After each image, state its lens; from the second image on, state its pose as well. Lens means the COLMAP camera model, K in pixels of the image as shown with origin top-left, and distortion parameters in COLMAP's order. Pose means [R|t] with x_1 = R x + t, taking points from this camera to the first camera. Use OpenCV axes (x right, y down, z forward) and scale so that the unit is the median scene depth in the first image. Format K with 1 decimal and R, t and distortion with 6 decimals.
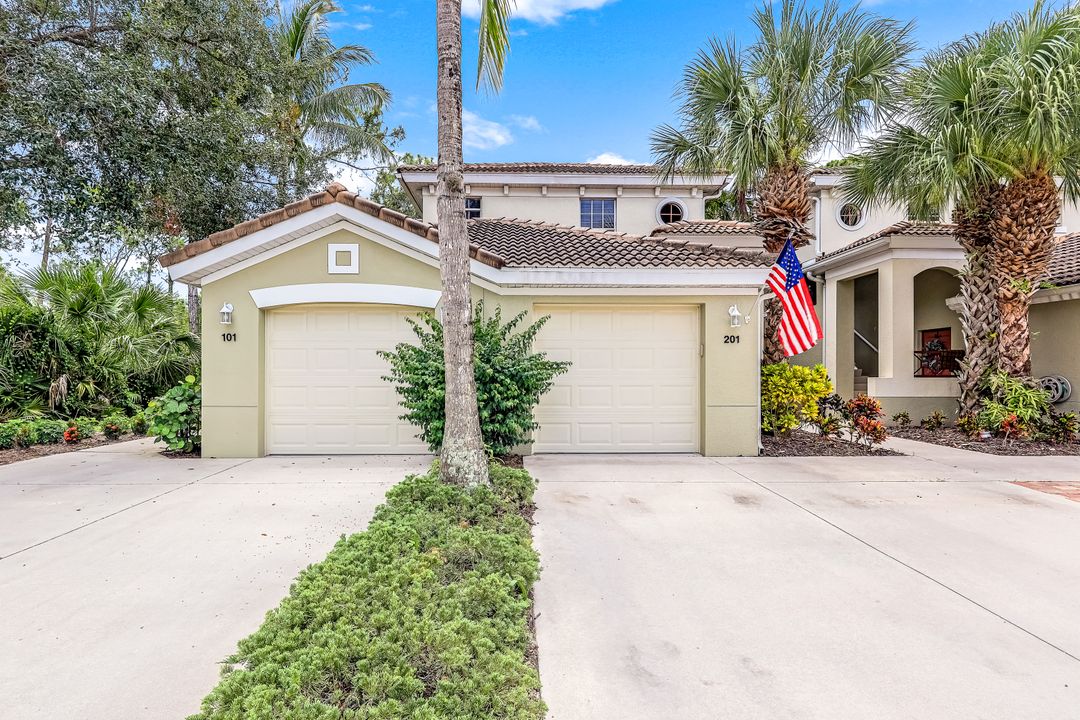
lens RADIAL K [[505.9, 0, 541.4], [0, 505.9, 365.0], [0, 0, 1]] dist [0.003827, 0.000026]
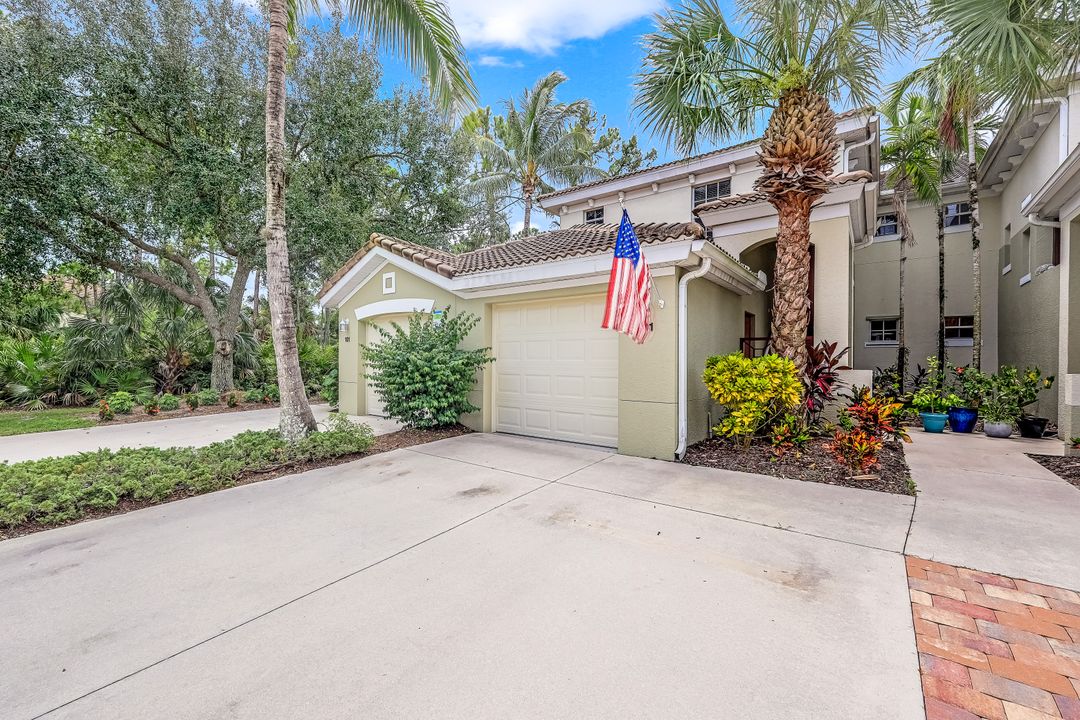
lens RADIAL K [[438.6, 0, 540.6], [0, 438.6, 358.9], [0, 0, 1]] dist [0.000977, 0.000016]
pose [[0.785094, 0.002865, -0.619370, 0.733460], [0.001500, 0.999978, 0.006526, -0.000495], [0.619375, -0.006053, 0.785072, 0.283682]]
